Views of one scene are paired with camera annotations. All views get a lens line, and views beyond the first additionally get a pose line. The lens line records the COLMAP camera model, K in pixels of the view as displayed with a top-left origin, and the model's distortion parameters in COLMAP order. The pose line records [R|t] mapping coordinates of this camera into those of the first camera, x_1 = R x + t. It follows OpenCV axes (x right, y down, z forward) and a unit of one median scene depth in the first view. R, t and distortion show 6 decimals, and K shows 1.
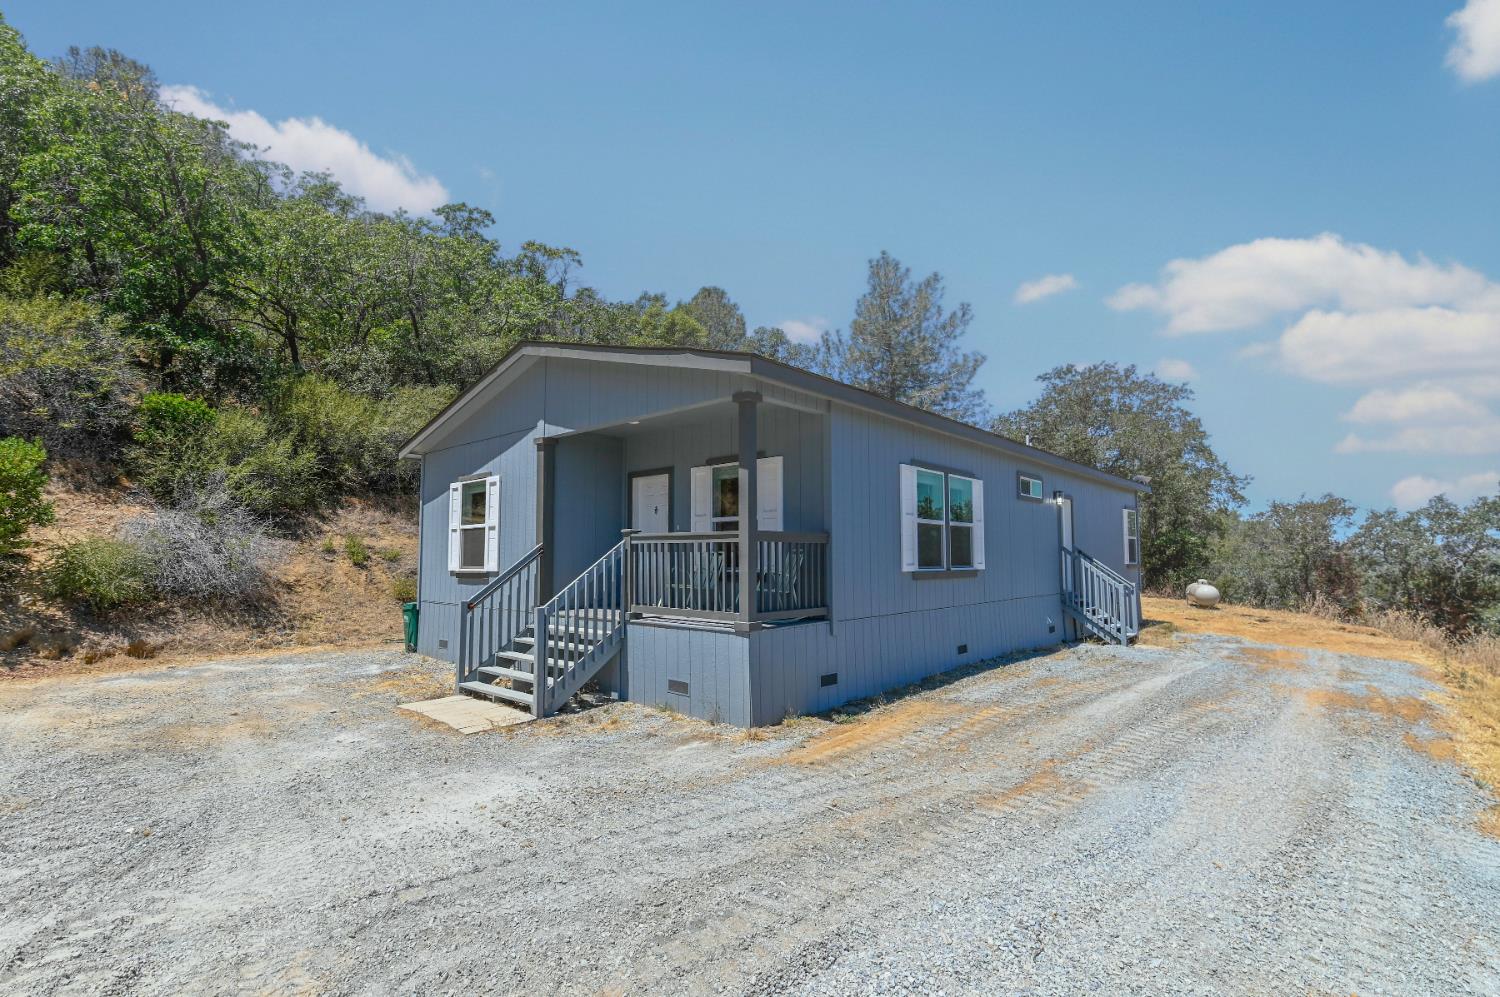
lens RADIAL K [[674.6, 0, 765.1], [0, 674.6, 520.1], [0, 0, 1]] dist [0.000845, -0.012748]
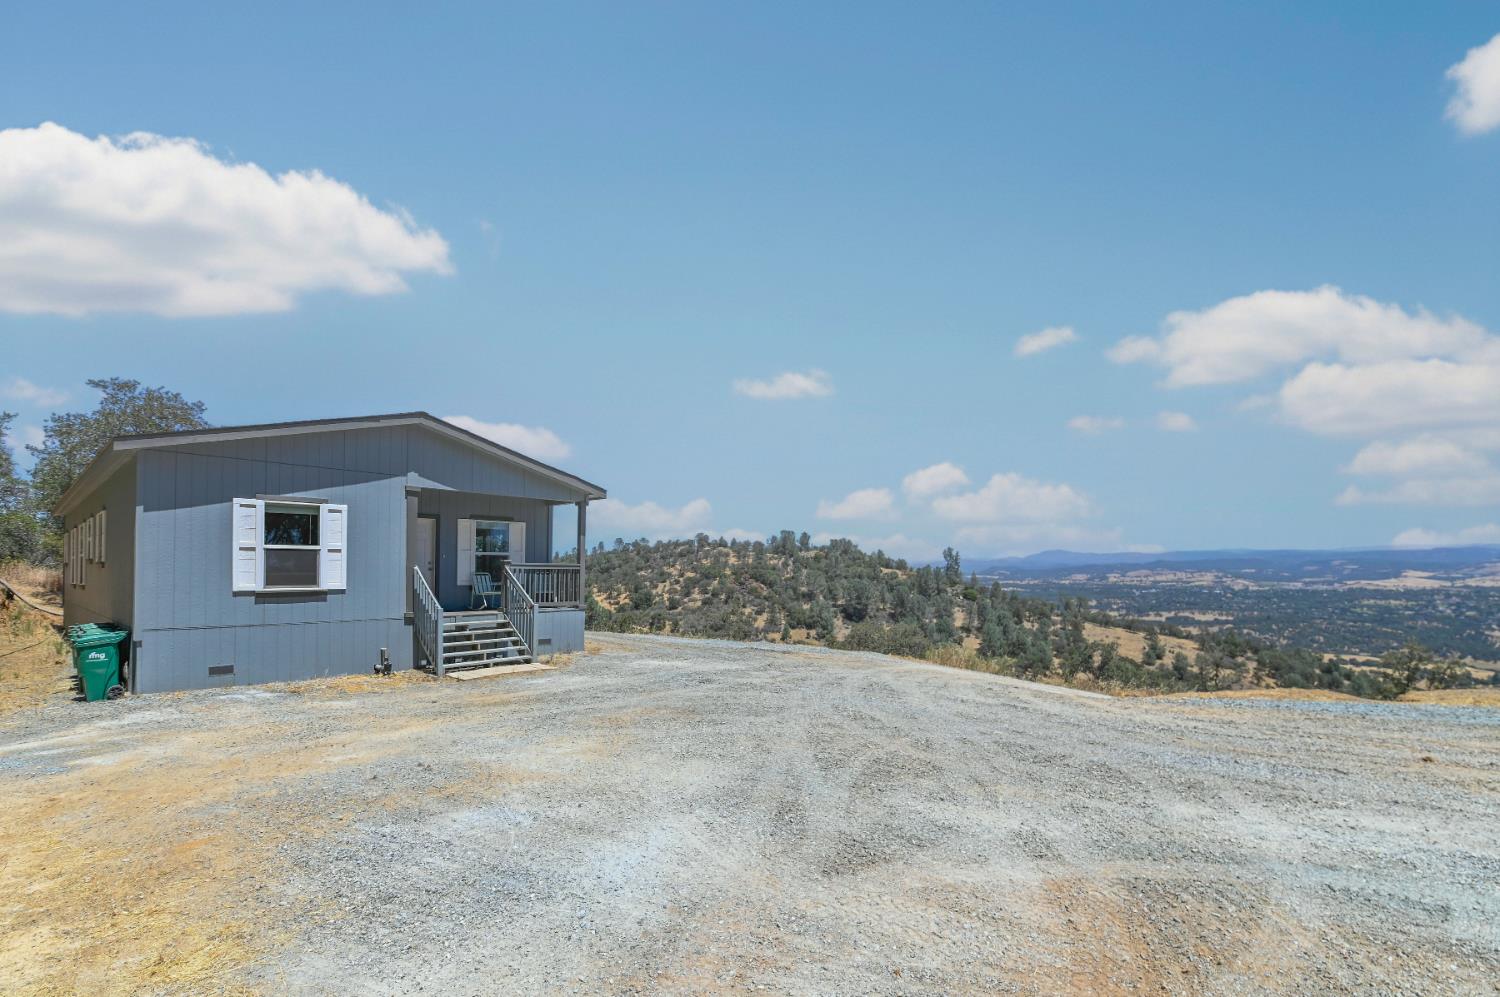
lens RADIAL K [[658.2, 0, 698.5], [0, 658.2, 570.0], [0, 0, 1]] dist [-0.009289, -0.000288]
pose [[0.060938, 0.006844, 0.998118, -1.033668], [-0.051974, 0.998642, -0.003674, 0.011617], [-0.996787, -0.051652, 0.061211, 0.233128]]
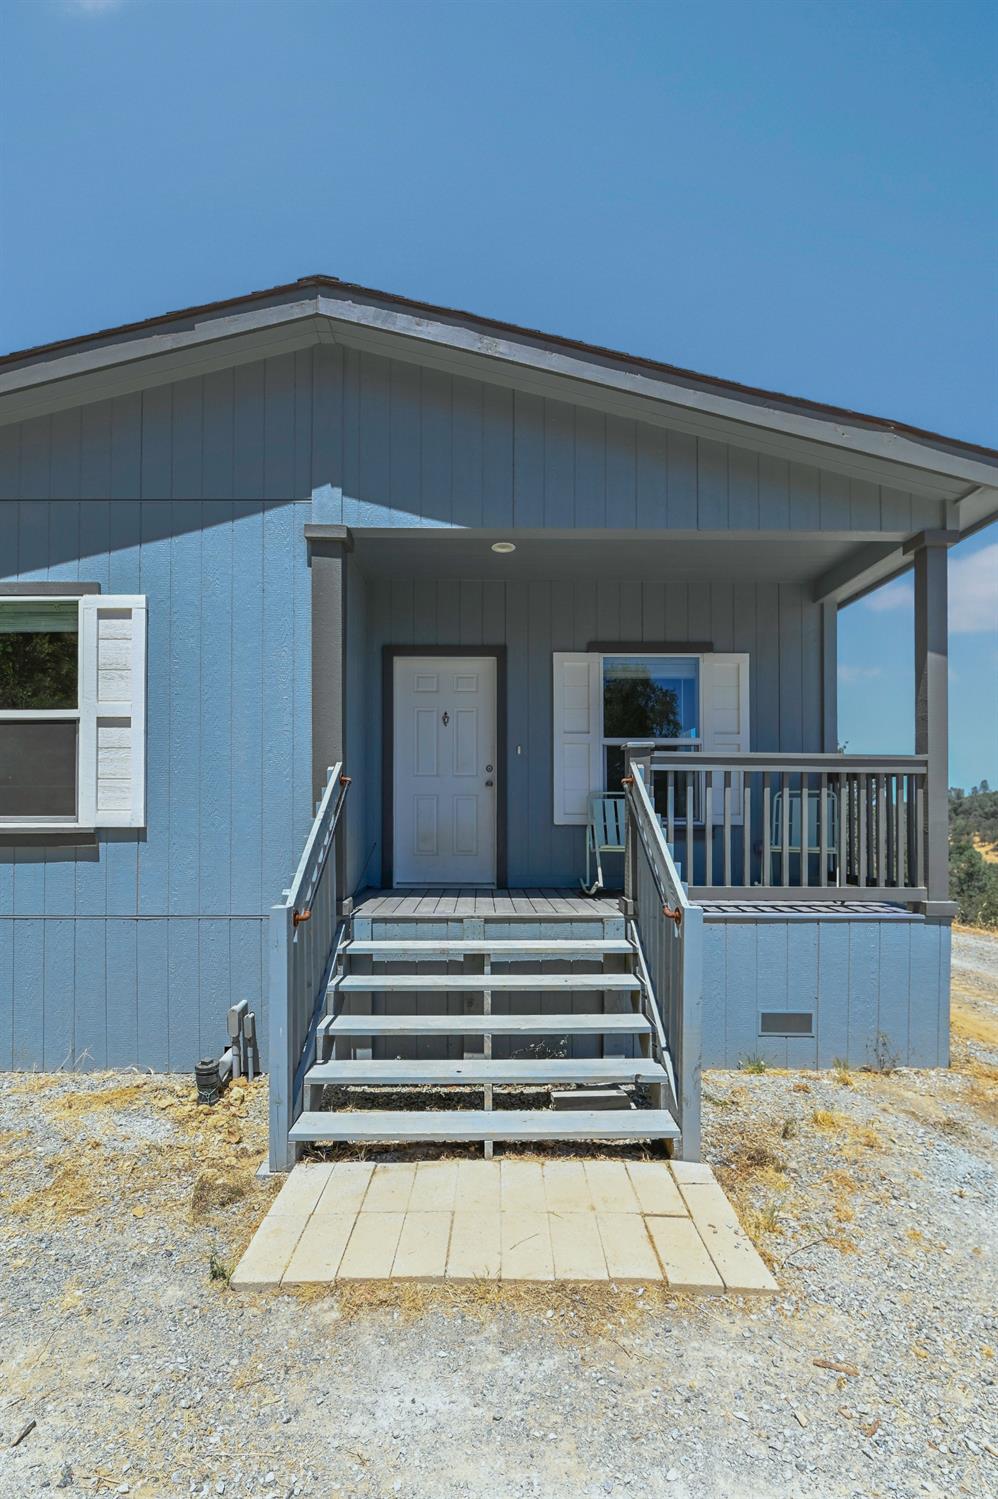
lens RADIAL K [[655.8, 0, 494.9], [0, 655.8, 785.7], [0, 0, 1]] dist [-0.006868, -0.000905]
pose [[0.752070, 0.036609, 0.658065, -0.346528], [-0.041959, 0.999090, -0.007627, 0.031262], [-0.657746, -0.021876, 0.752922, 0.390477]]
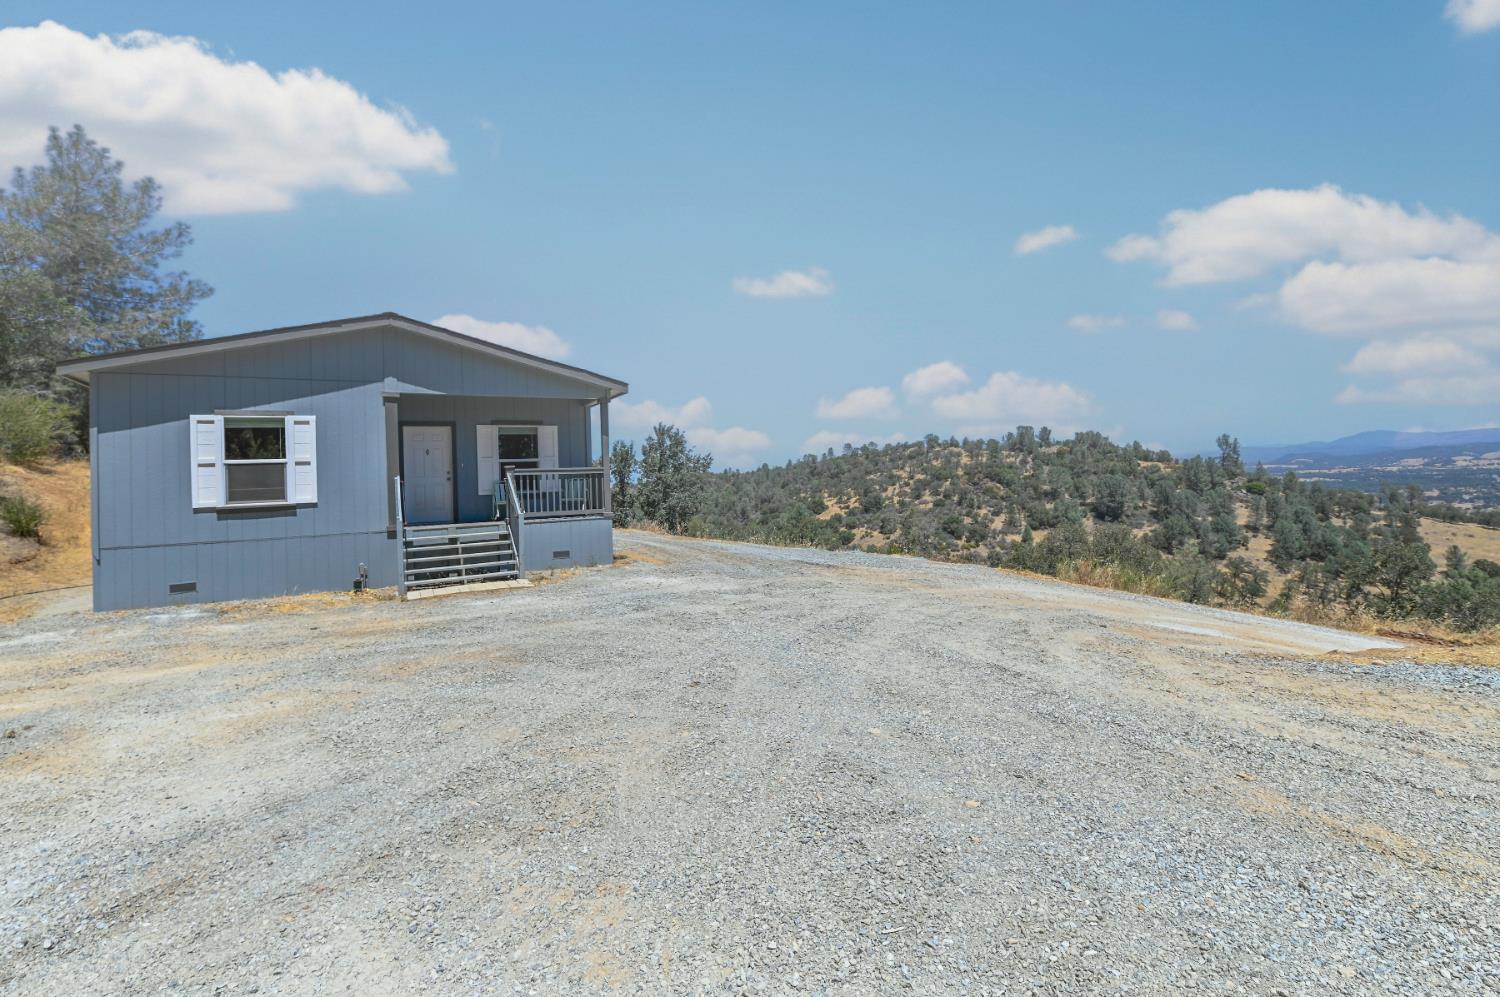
lens RADIAL K [[641.0, 0, 737.7], [0, 641.0, 462.8], [0, 0, 1]] dist [0.000412, -0.008801]
pose [[0.344785, 0.017174, 0.938525, -0.801125], [-0.013409, 0.999821, -0.013370, 0.010738], [-0.938586, -0.007975, 0.344953, -0.008833]]
